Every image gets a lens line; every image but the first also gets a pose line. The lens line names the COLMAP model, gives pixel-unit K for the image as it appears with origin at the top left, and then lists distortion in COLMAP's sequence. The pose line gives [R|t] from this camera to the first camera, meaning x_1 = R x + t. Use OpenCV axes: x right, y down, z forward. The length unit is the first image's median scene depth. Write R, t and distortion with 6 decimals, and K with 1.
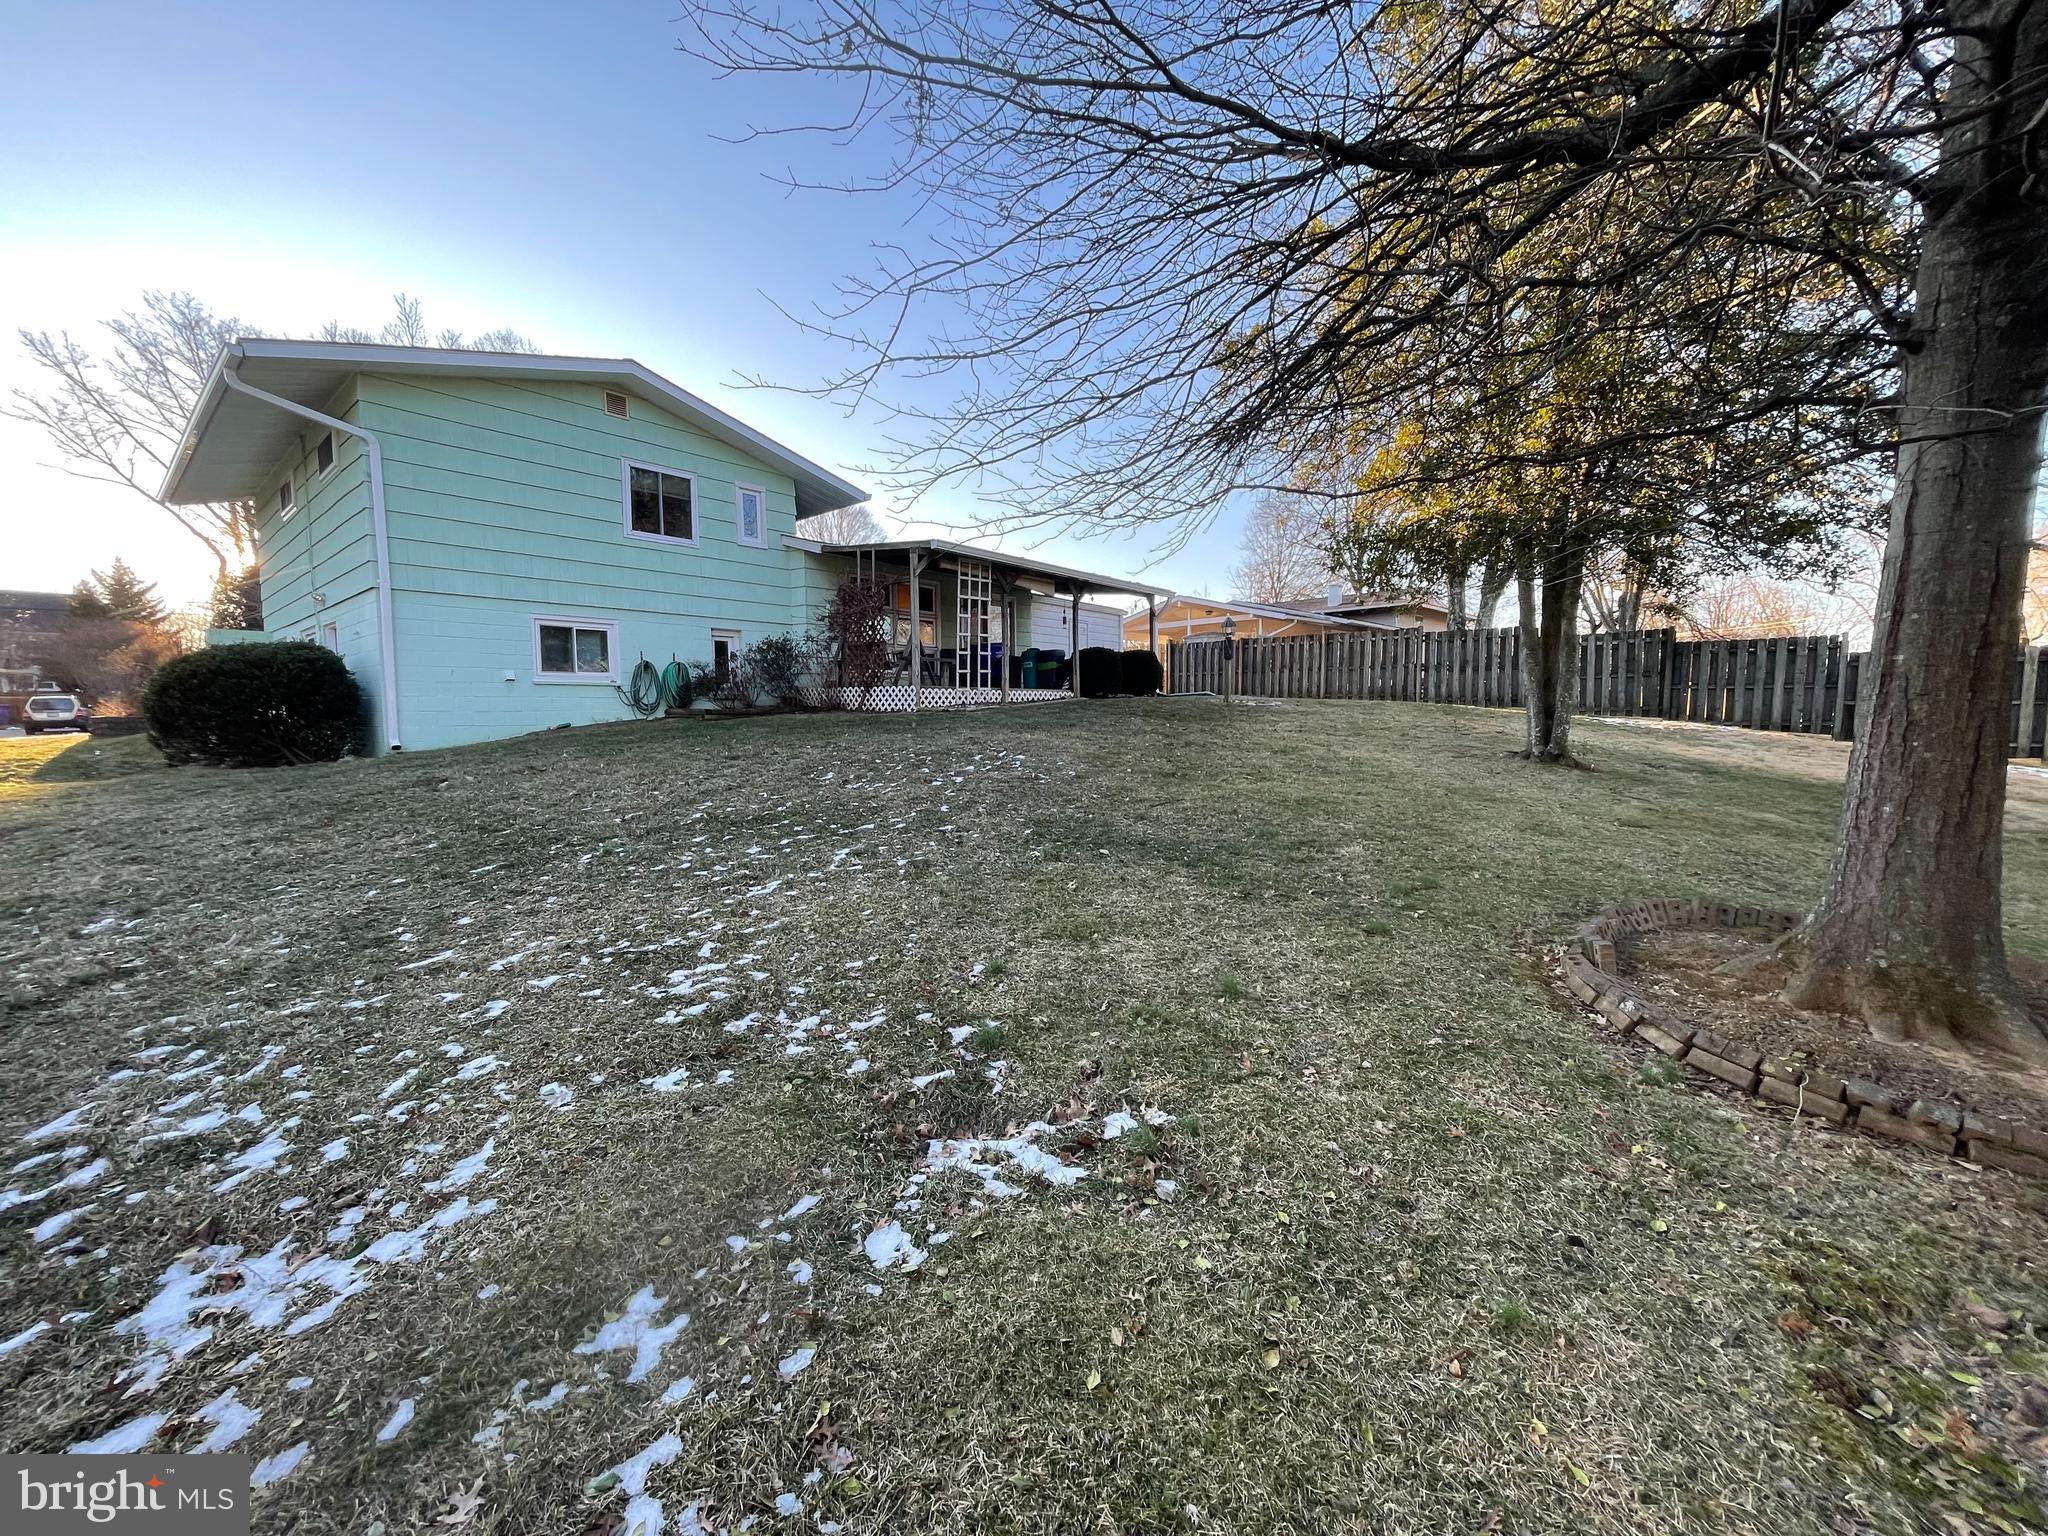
lens RADIAL K [[828.0, 0, 1021.4], [0, 828.0, 776.2], [0, 0, 1]] dist [-0.002622, -0.000505]
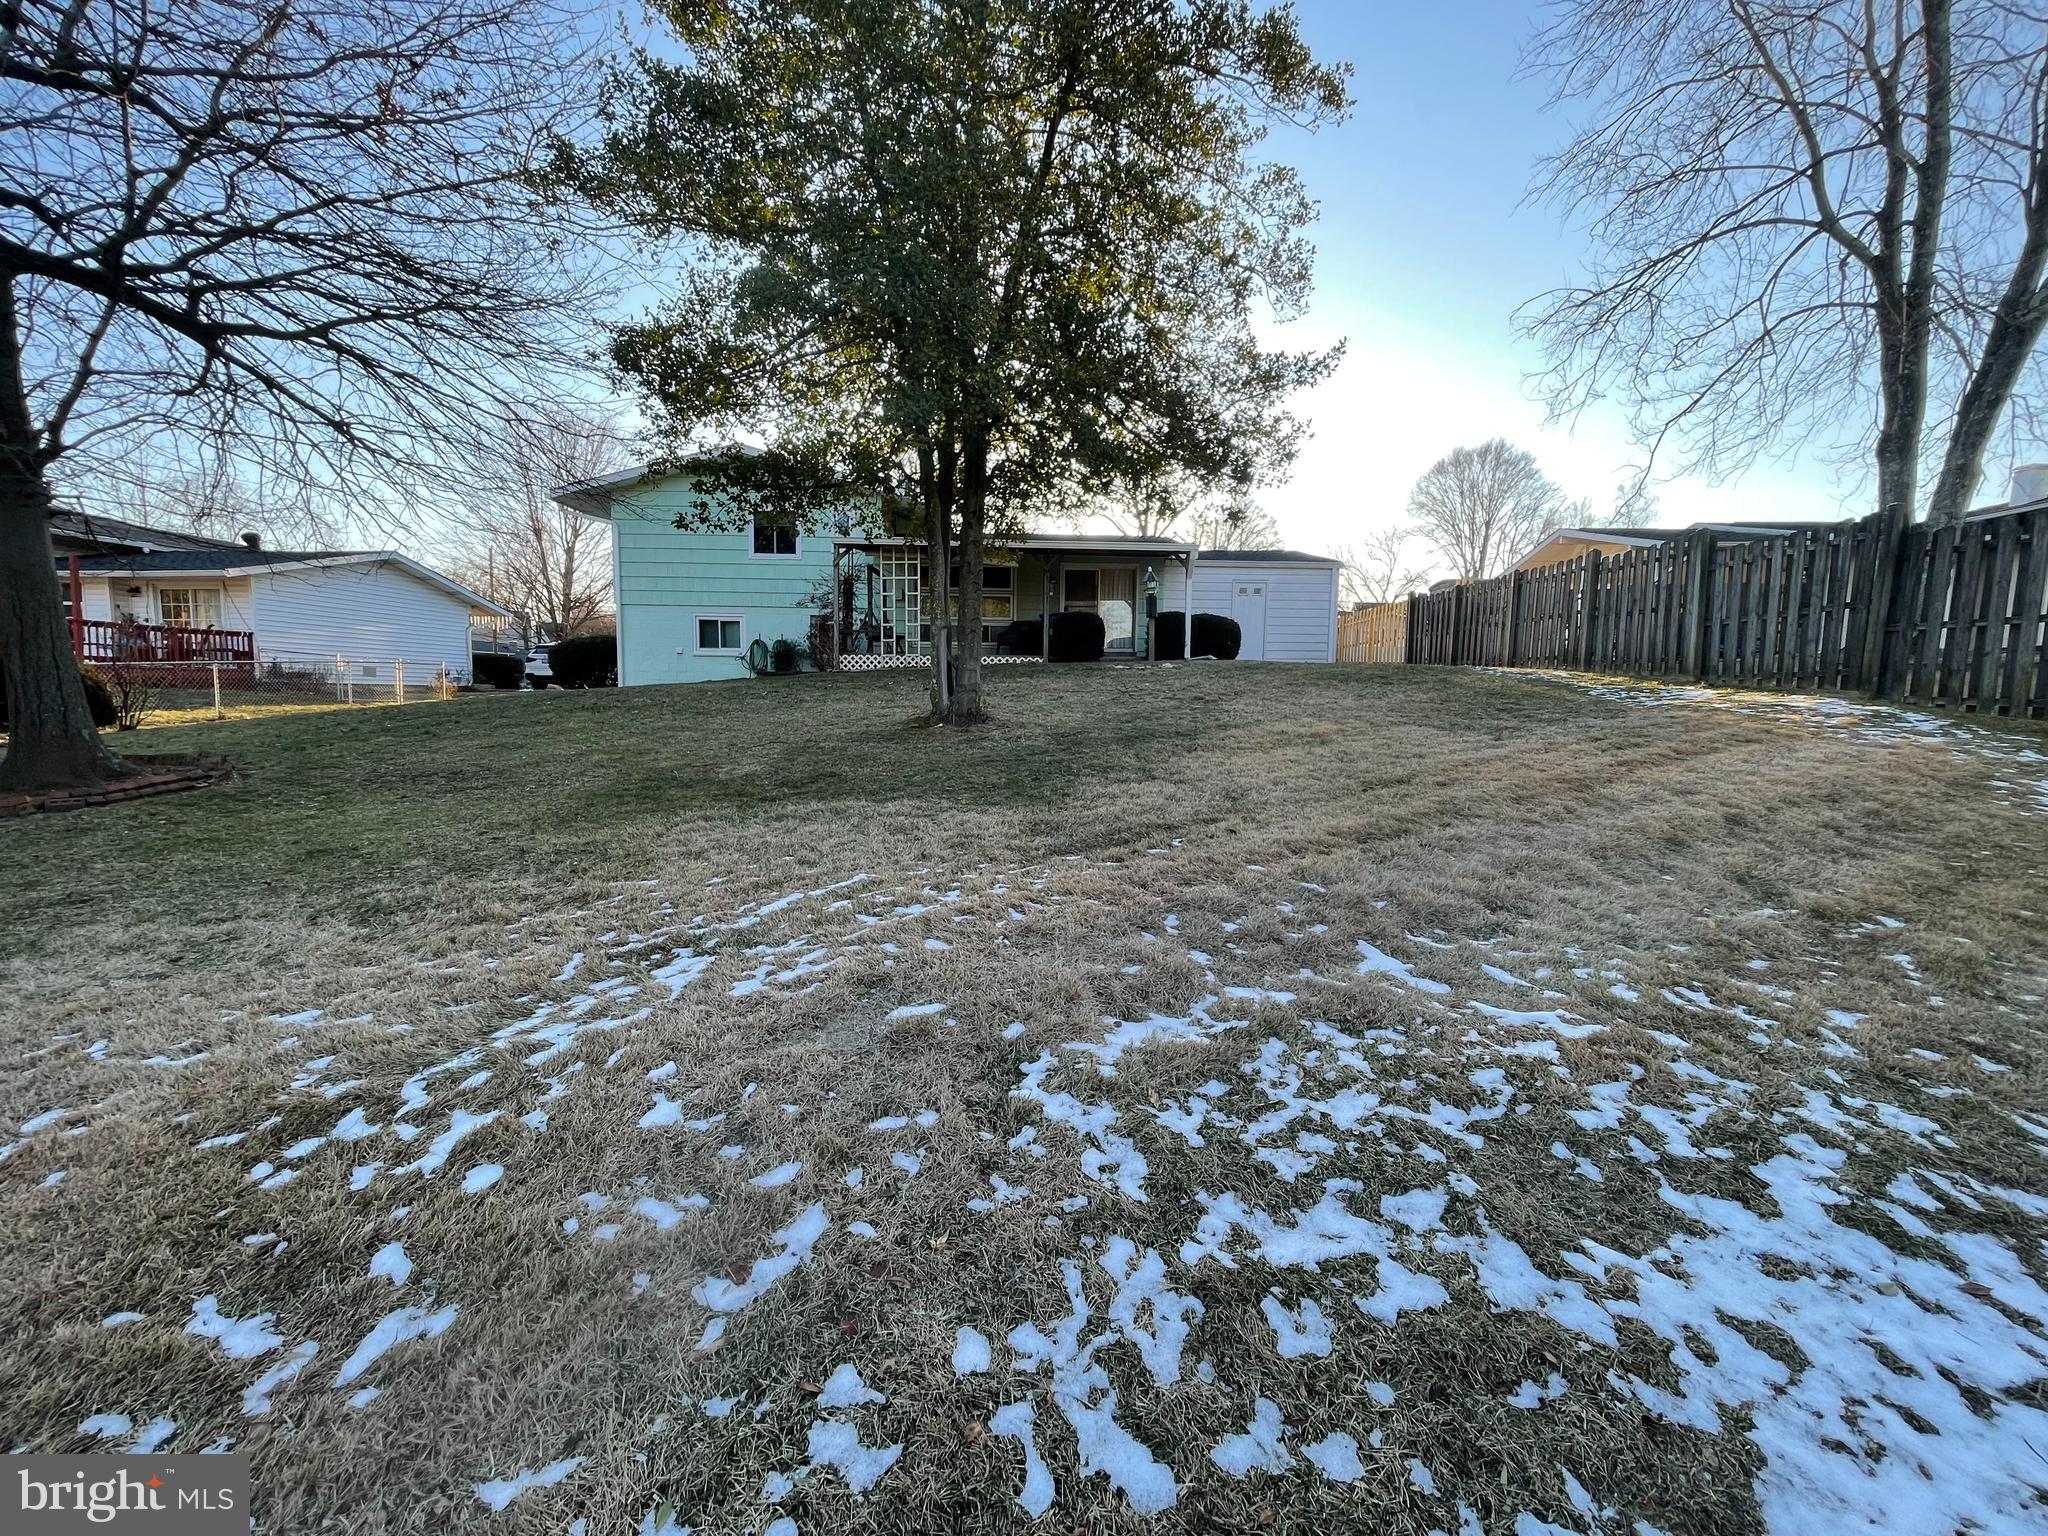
lens RADIAL K [[828.0, 0, 1021.4], [0, 828.0, 776.2], [0, 0, 1]] dist [-0.002622, -0.000505]
pose [[0.655166, 0.094896, -0.749501, 2.518415], [-0.076262, 0.995320, 0.059356, -0.044242], [0.751626, 0.018270, 0.659337, 0.924410]]
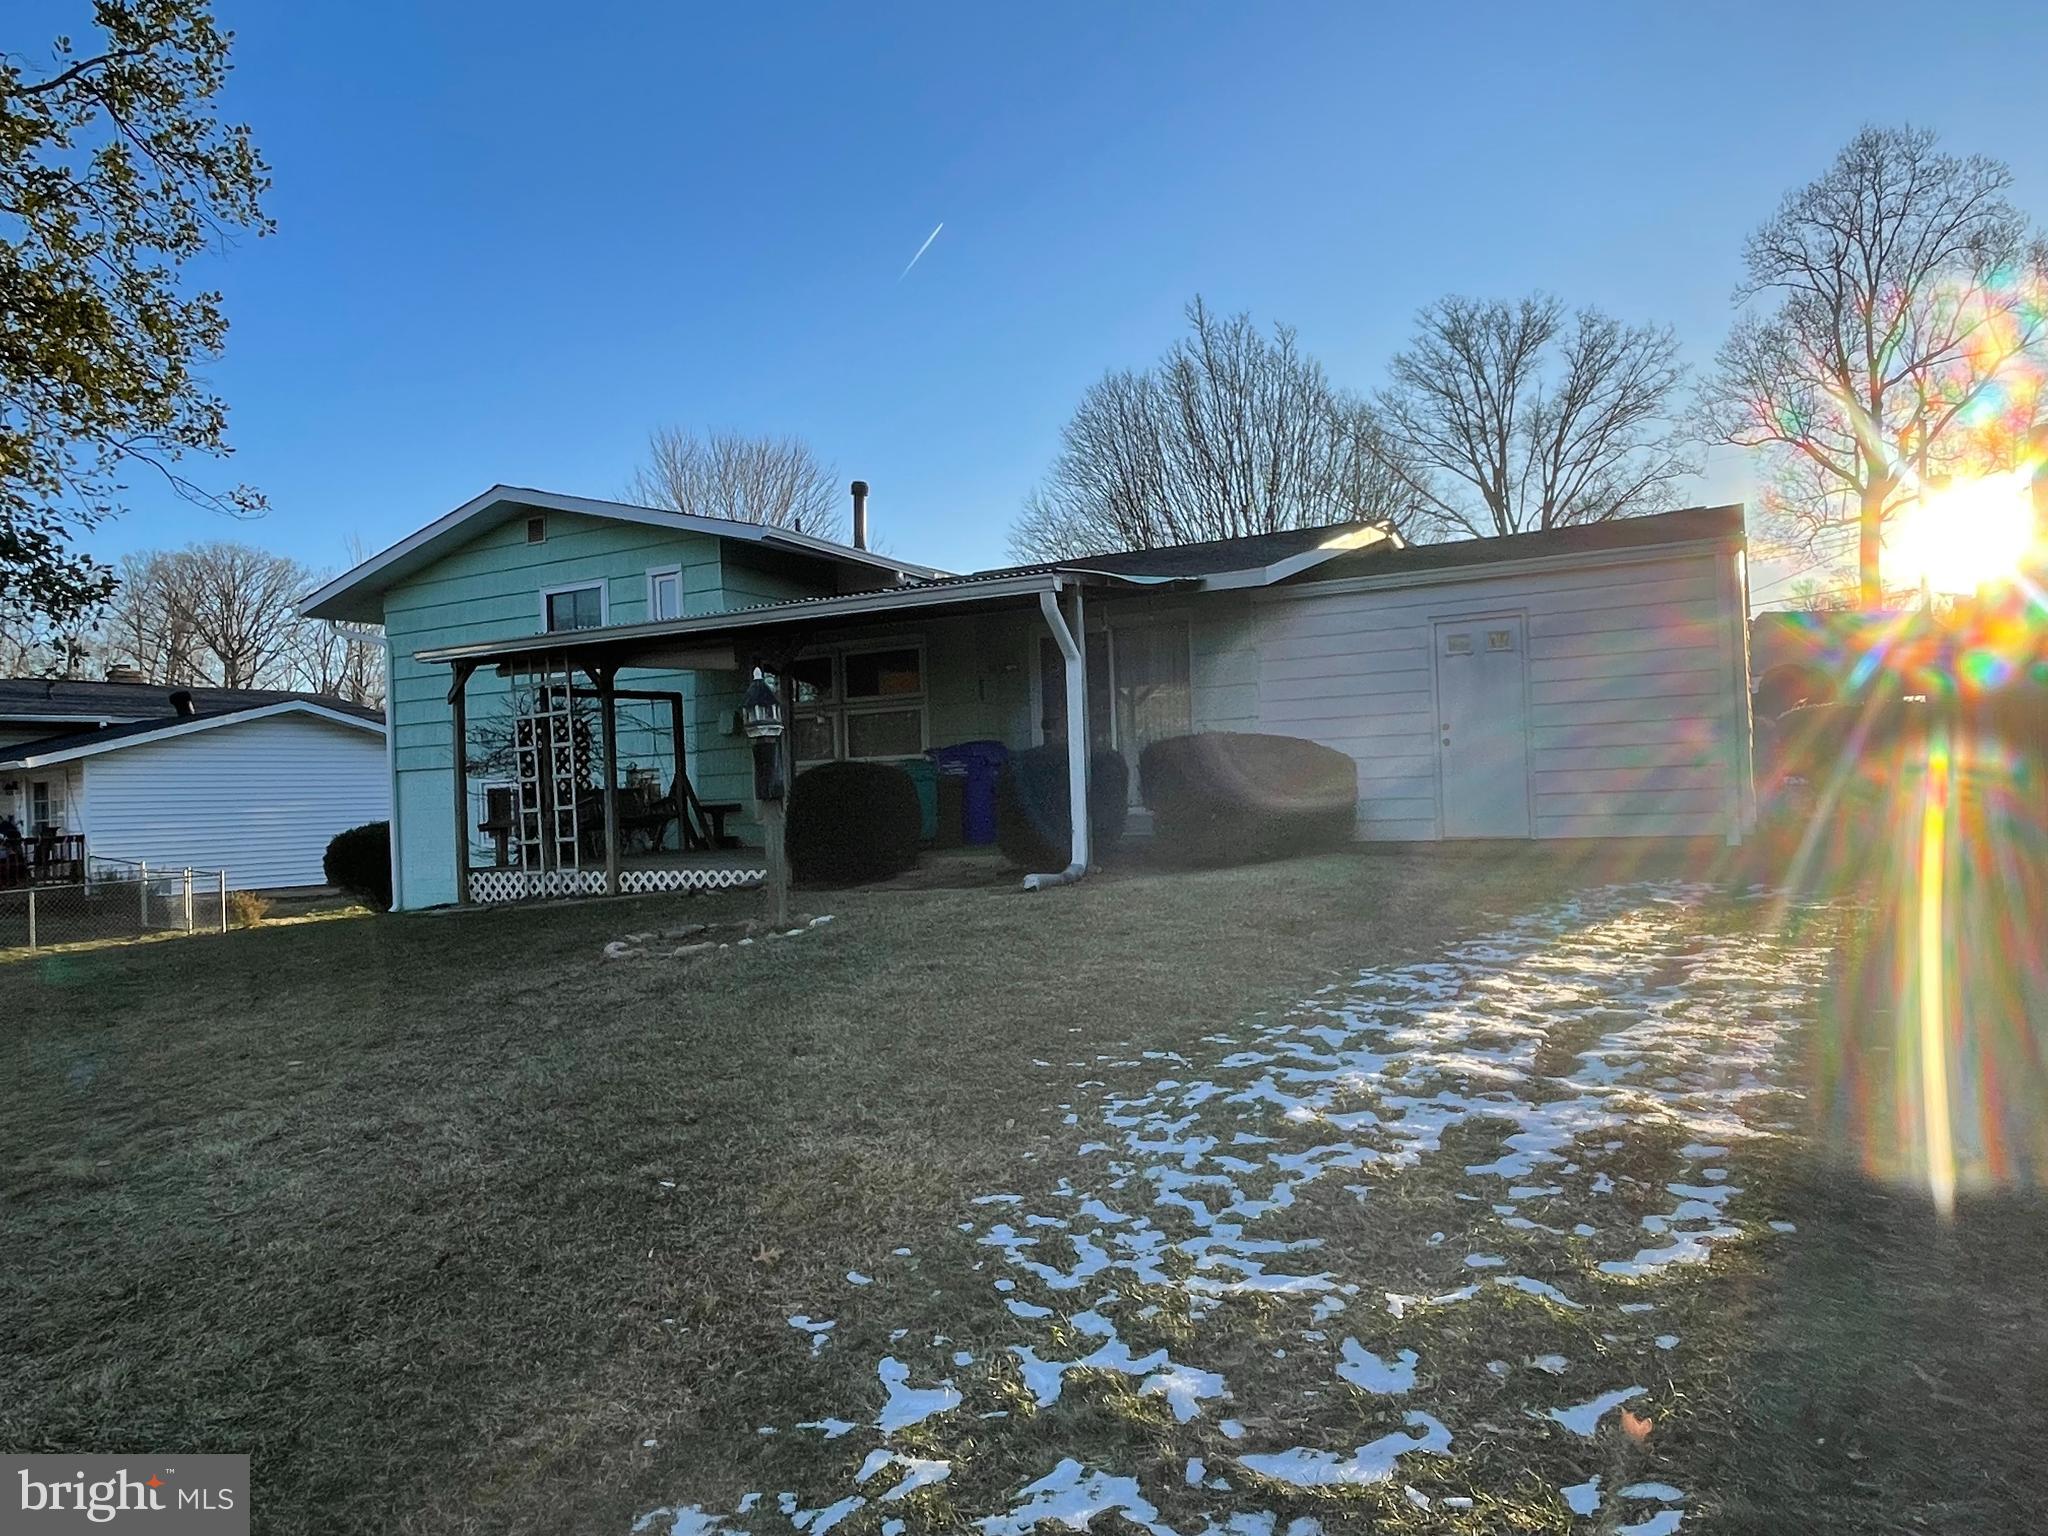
lens RADIAL K [[1315.2, 0, 1011.0], [0, 1315.2, 772.1], [0, 0, 1]] dist [0.000480, -0.027540]
pose [[0.208652, -0.017984, -0.977825, 2.349422], [-0.034977, 0.999054, -0.025838, -0.424929], [0.977364, 0.039593, 0.207825, 2.936489]]
